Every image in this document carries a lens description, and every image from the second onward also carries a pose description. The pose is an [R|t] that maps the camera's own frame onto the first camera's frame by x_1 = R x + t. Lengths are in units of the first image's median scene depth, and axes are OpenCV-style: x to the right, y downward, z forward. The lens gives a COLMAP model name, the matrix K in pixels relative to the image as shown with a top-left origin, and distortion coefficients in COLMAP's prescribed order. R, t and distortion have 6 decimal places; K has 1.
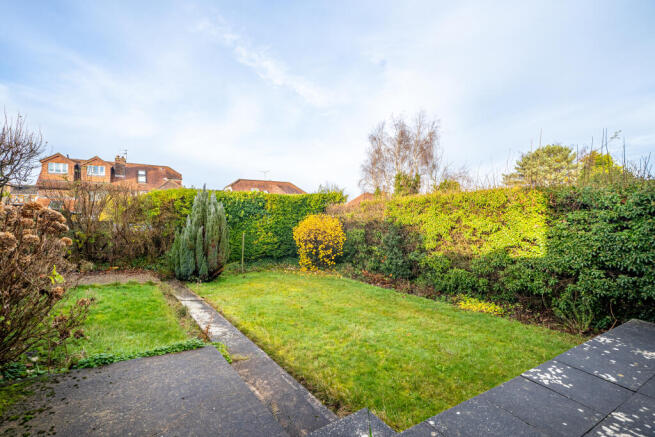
lens RADIAL K [[316.3, 0, 327.0], [0, 316.3, 218.4], [0, 0, 1]] dist [-0.029435, 0.005679]
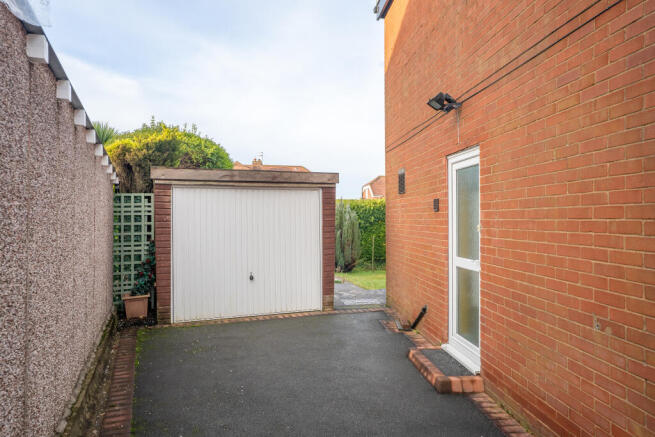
lens RADIAL K [[446.2, 0, 327.7], [0, 446.2, 218.8], [0, 0, 1]] dist [0.001702, 0.000131]
pose [[0.921176, -0.011008, -0.388989, 0.260283], [0.007869, 0.999922, -0.009660, -0.002997], [0.389066, 0.005838, 0.921192, -0.681188]]
